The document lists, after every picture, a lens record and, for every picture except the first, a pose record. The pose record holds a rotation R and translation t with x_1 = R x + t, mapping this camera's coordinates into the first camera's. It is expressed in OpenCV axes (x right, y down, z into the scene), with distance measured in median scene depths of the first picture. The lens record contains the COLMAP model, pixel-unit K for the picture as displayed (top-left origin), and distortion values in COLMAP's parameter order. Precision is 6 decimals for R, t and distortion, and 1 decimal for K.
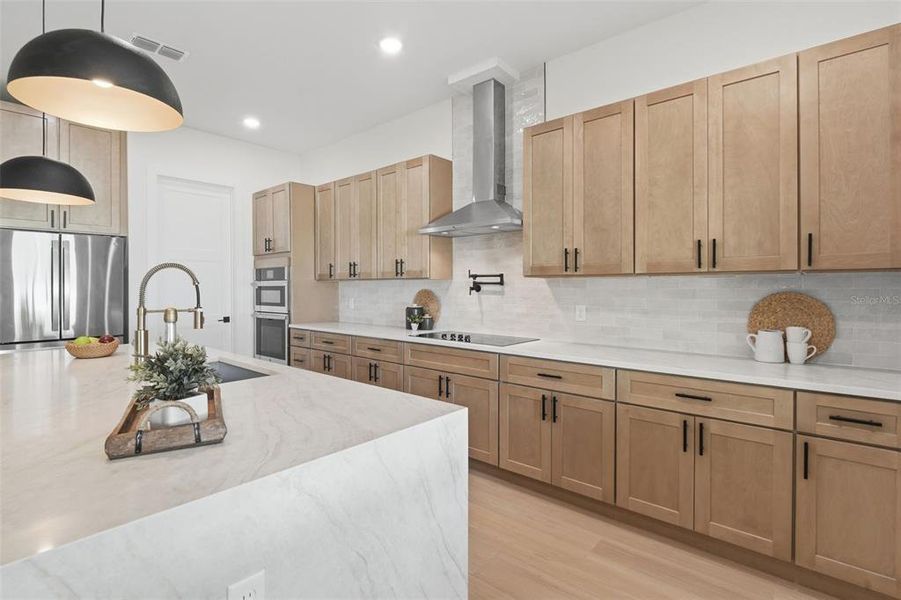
lens RADIAL K [[431.6, 0, 450.7], [0, 431.6, 290.7], [0, 0, 1]] dist [0.005190, -0.000359]
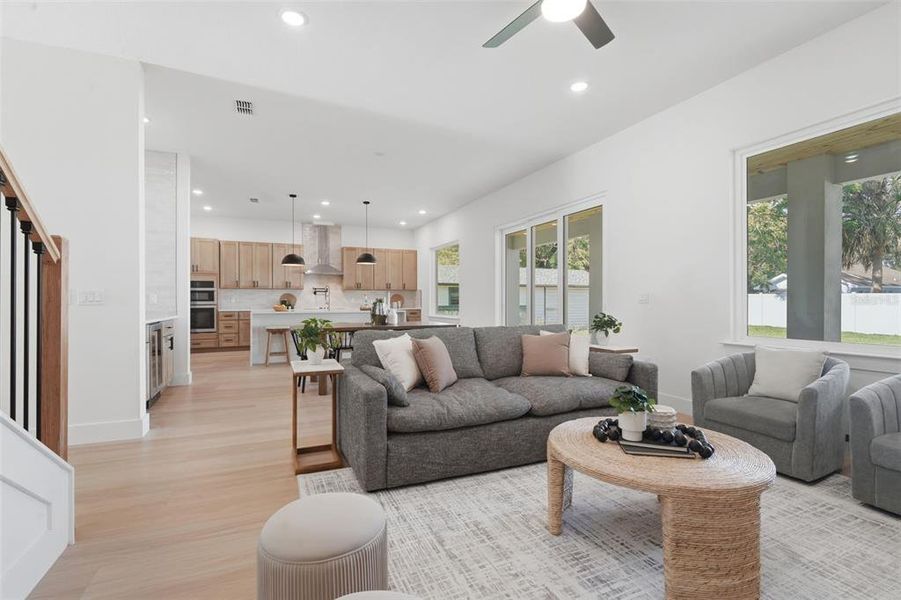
lens RADIAL K [[417.0, 0, 447.9], [0, 417.0, 300.7], [0, 0, 1]] dist [0.004949, -0.007359]
pose [[0.426450, 0.002416, 0.904508, -2.175448], [0.008792, 0.999938, -0.006816, 0.075467], [-0.904468, 0.010859, 0.426403, -1.032993]]
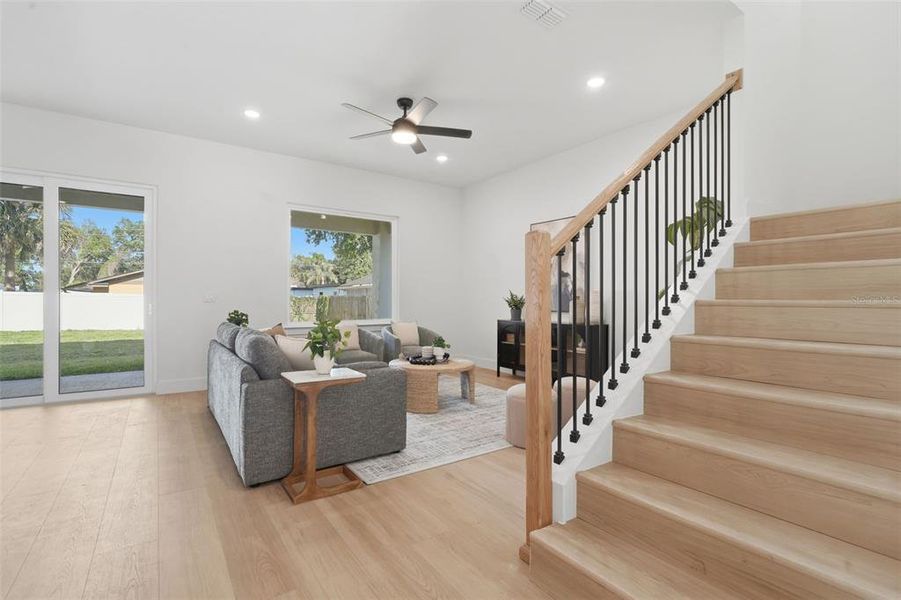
lens RADIAL K [[417.0, 0, 447.9], [0, 417.0, 300.7], [0, 0, 1]] dist [0.004949, -0.007359]
pose [[-0.970212, -0.001468, 0.242253, -1.923075], [0.000692, 0.999961, 0.008831, 0.062535], [-0.242257, 0.008735, -0.970173, 0.171531]]
